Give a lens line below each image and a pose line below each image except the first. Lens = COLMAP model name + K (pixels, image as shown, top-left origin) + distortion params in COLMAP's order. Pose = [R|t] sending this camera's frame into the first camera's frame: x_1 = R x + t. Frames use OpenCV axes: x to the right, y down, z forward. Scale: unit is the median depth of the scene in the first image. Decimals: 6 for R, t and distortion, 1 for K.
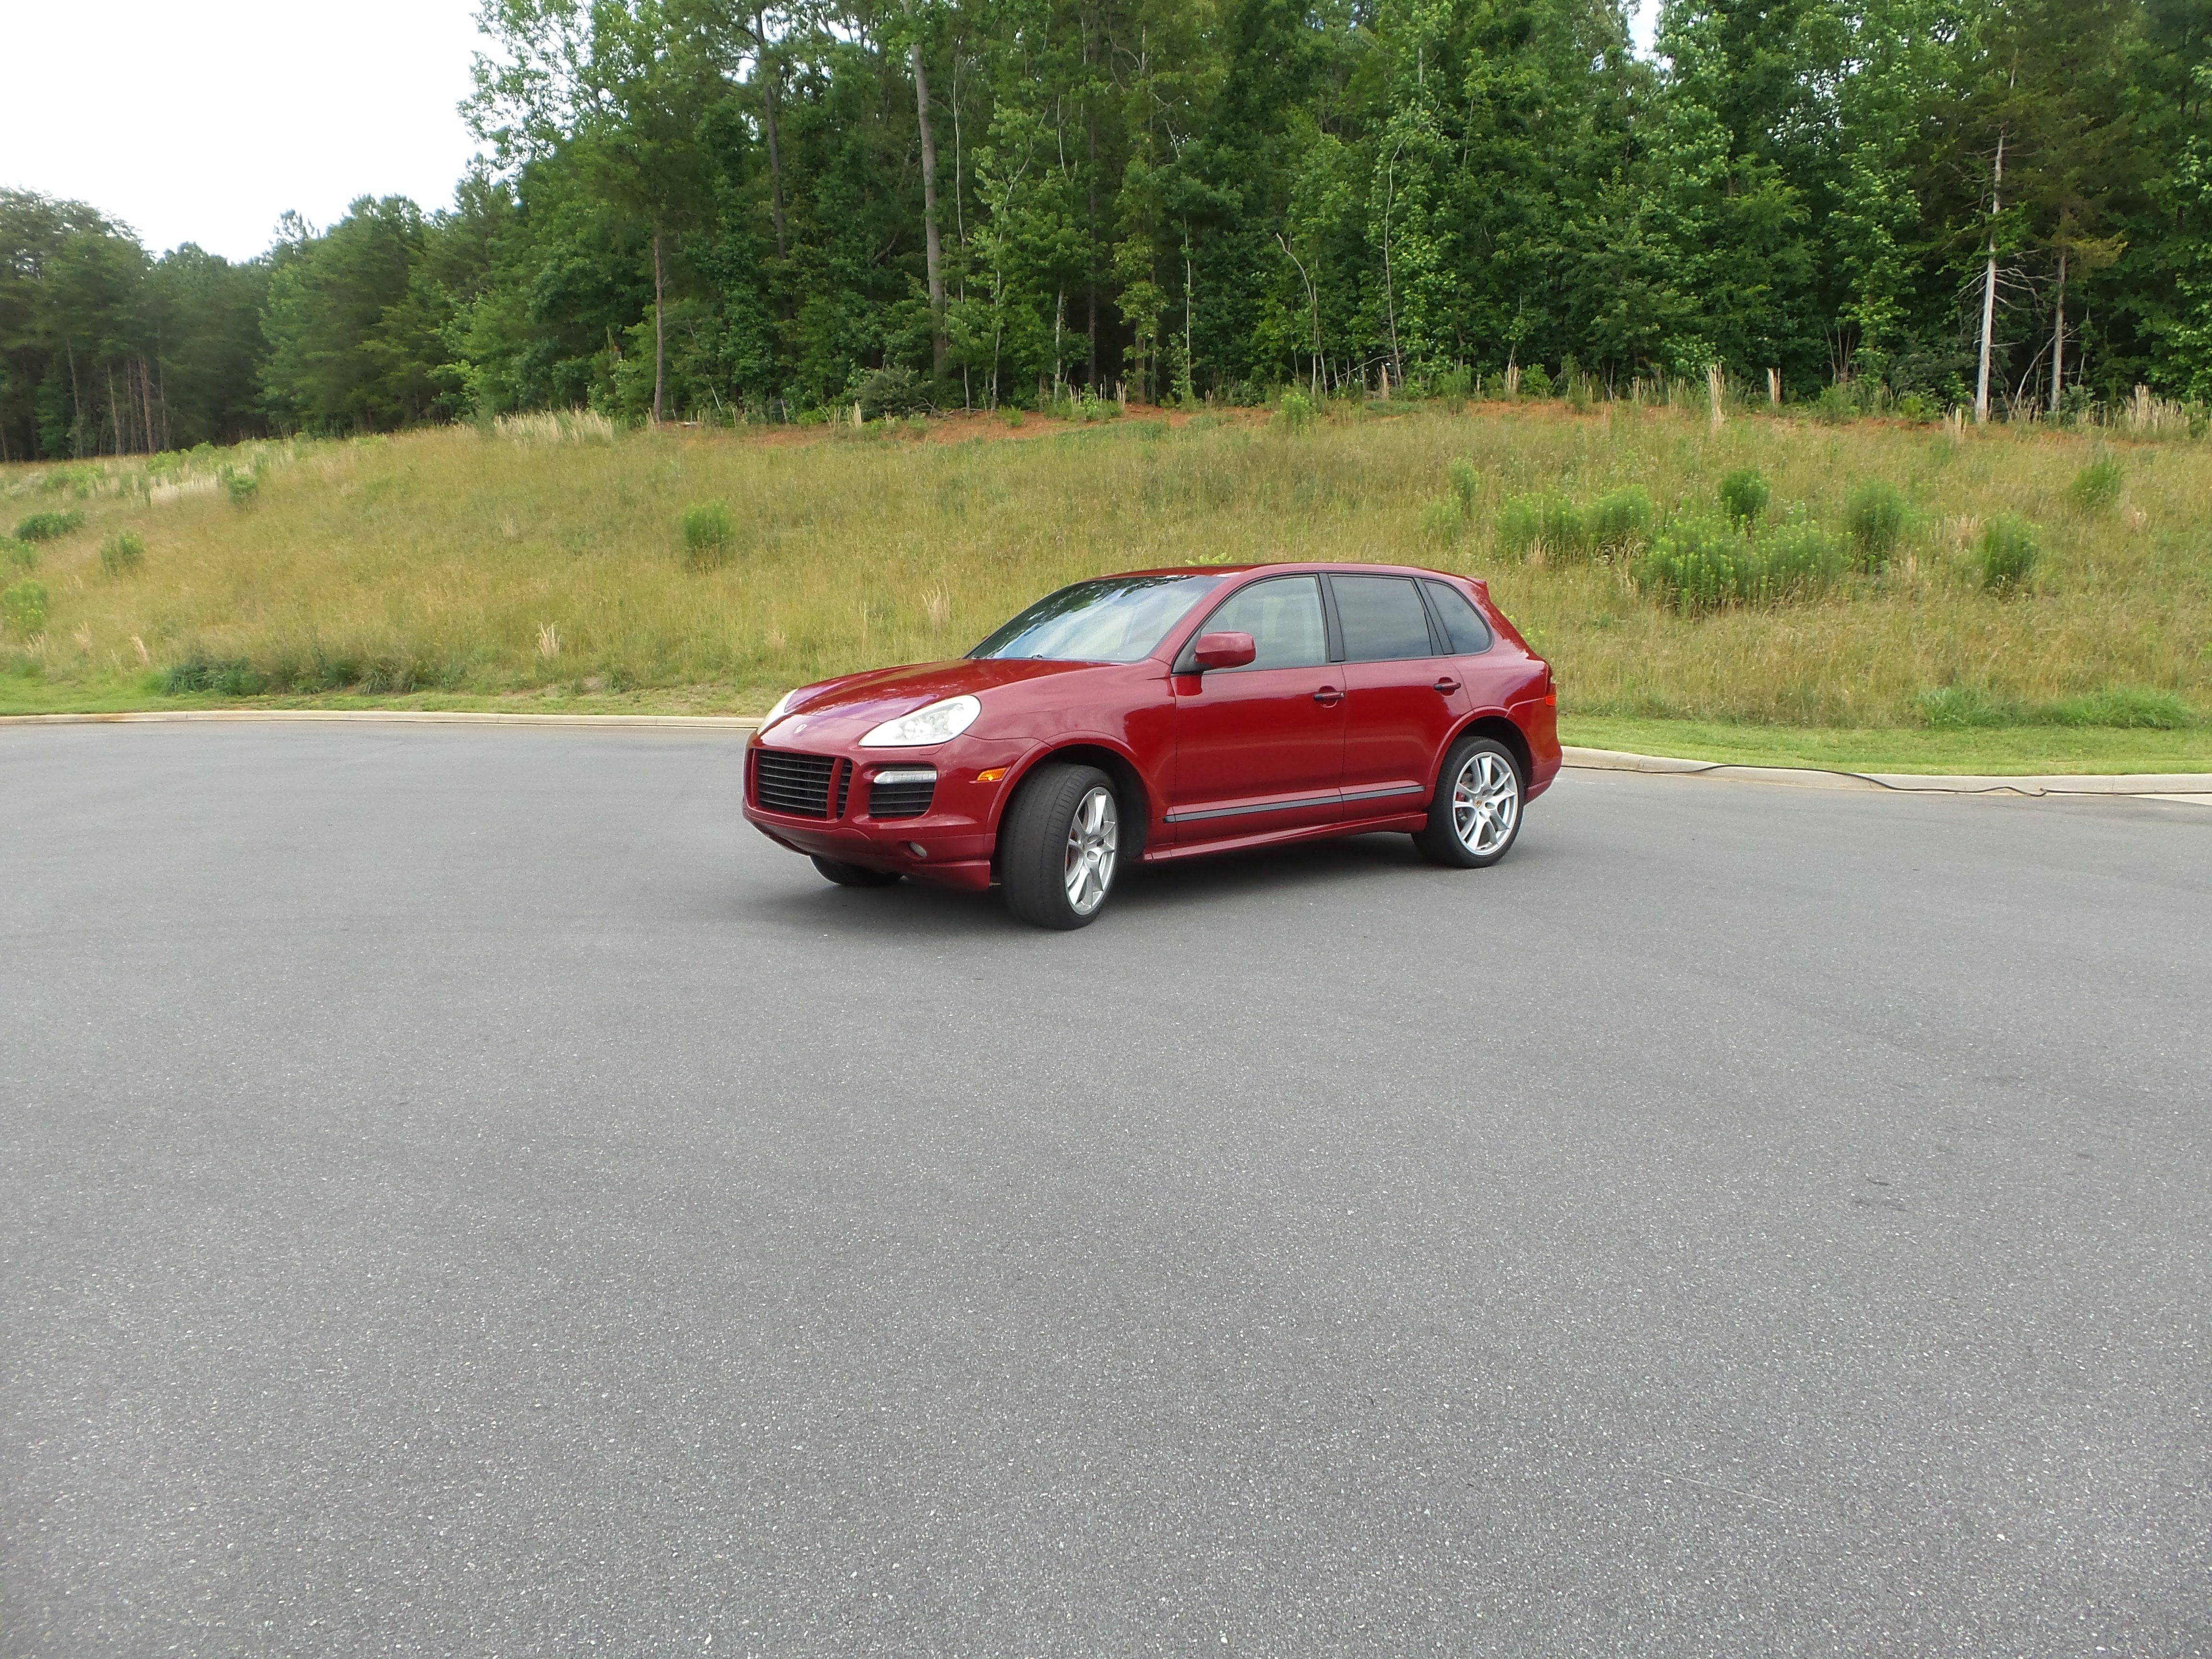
lens RADIAL K [[1566.3, 0, 1103.2], [0, 1566.3, 825.0], [0, 0, 1]] dist [0.003258, 0.007509]
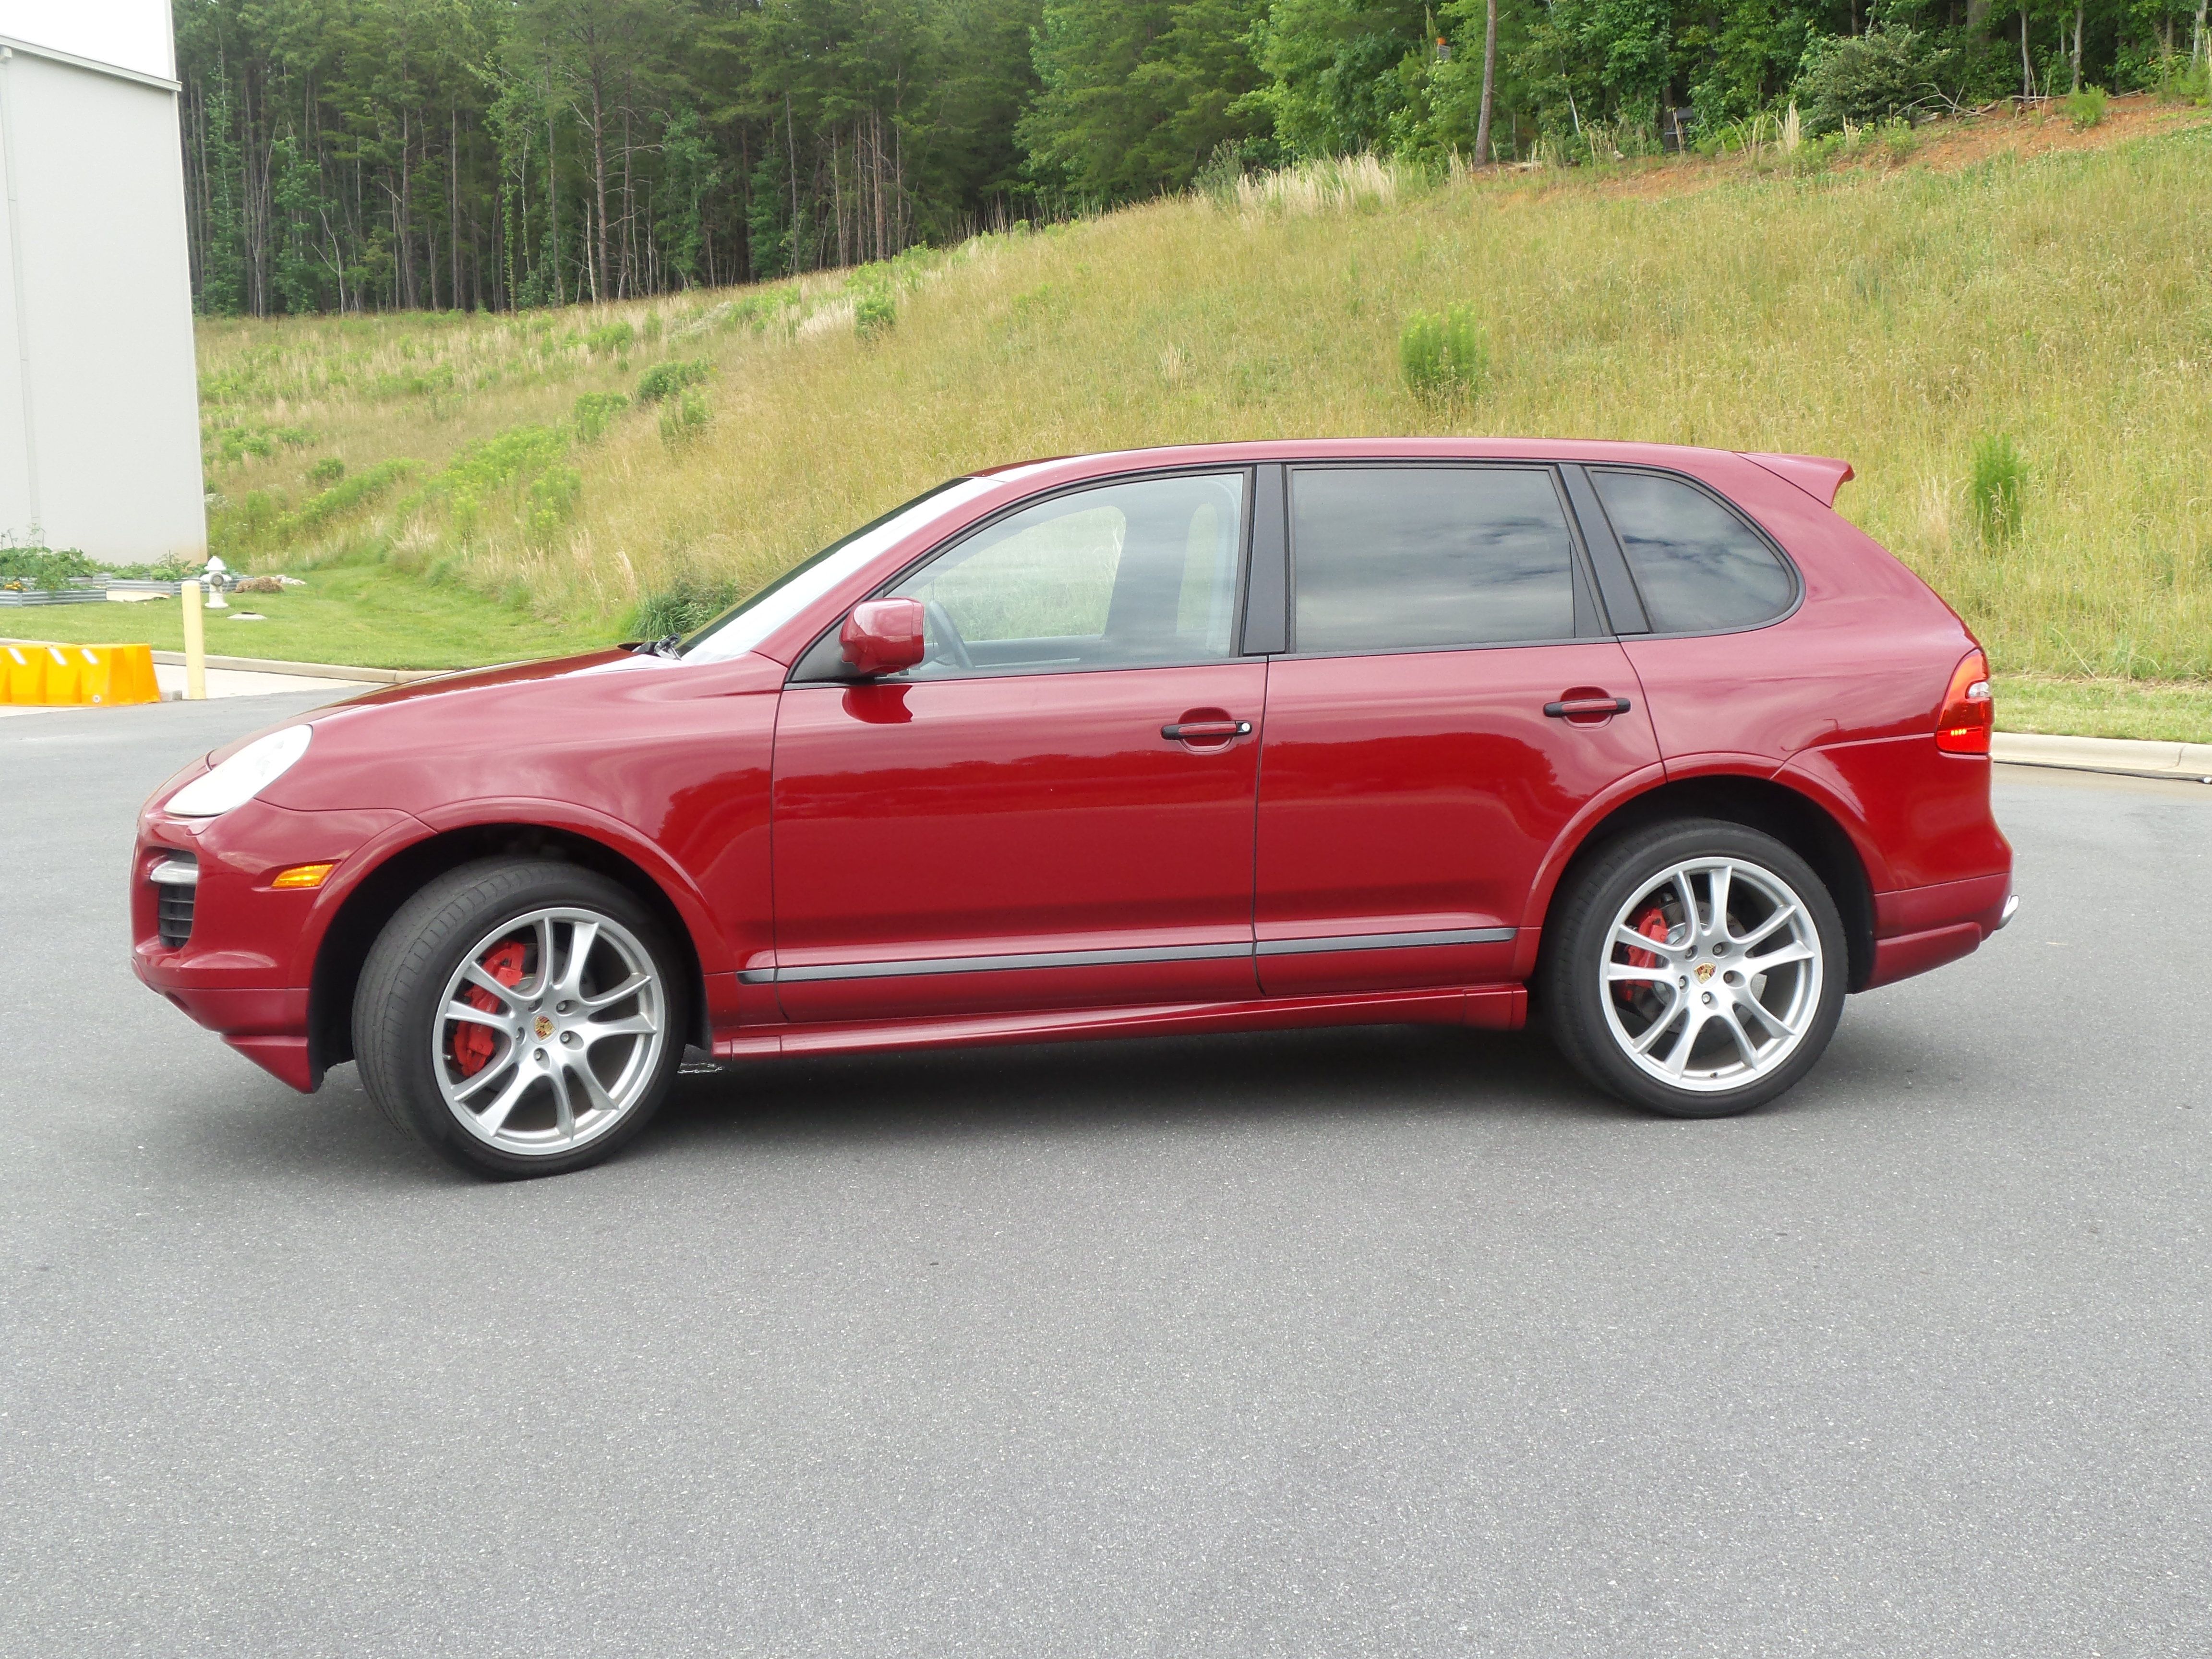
lens RADIAL K [[2740.1, 0, 1106.5], [0, 2740.1, 930.6], [0, 0, 1]] dist [-0.000322, 0.031539]
pose [[0.877589, 0.060290, -0.475607, 0.093009], [-0.047506, 0.998114, 0.038869, -0.009617], [0.477054, -0.011517, 0.878799, 0.048568]]
